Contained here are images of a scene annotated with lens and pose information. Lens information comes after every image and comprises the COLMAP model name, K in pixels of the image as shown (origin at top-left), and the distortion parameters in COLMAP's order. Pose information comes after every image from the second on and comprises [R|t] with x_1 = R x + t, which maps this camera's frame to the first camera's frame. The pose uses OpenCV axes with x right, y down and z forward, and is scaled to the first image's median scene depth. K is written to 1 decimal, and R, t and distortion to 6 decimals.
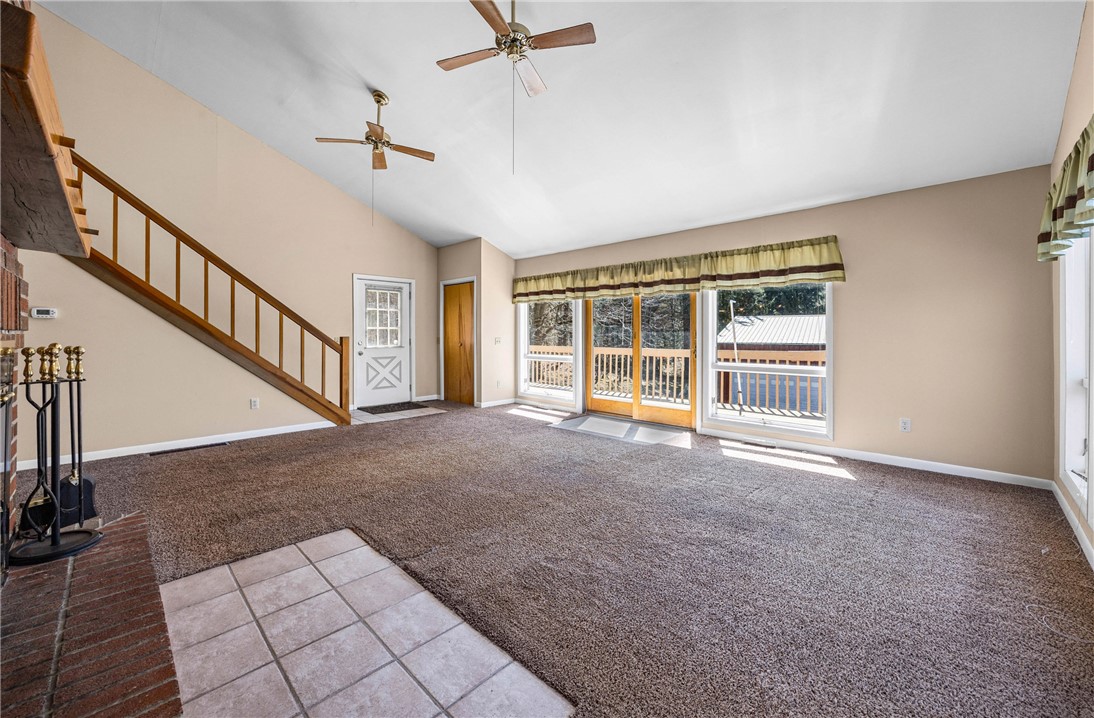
lens RADIAL K [[431.6, 0, 546.5], [0, 431.6, 335.0], [0, 0, 1]] dist [0.000591, 0.000005]
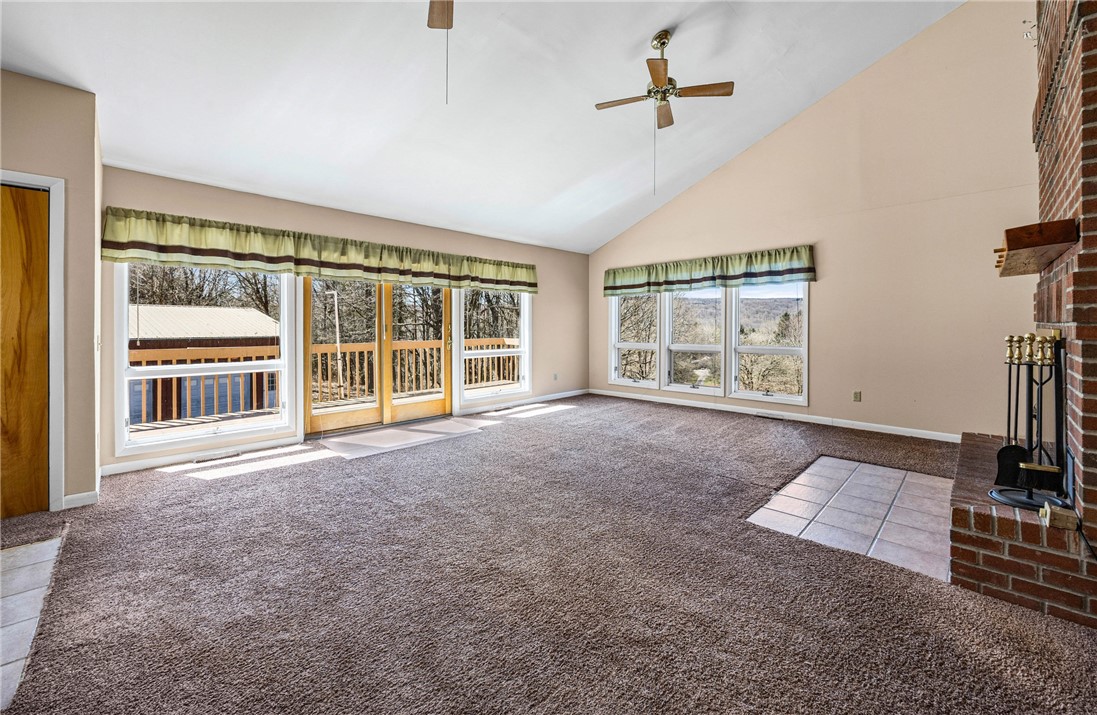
lens RADIAL K [[432.1, 0, 547.6], [0, 432.1, 326.7], [0, 0, 1]] dist [-0.005176, -0.000052]
pose [[0.012205, 0.002766, 0.999922, -0.700014], [0.004219, 0.999987, -0.002818, 0.002410], [-0.999917, 0.004253, 0.012193, 0.692255]]
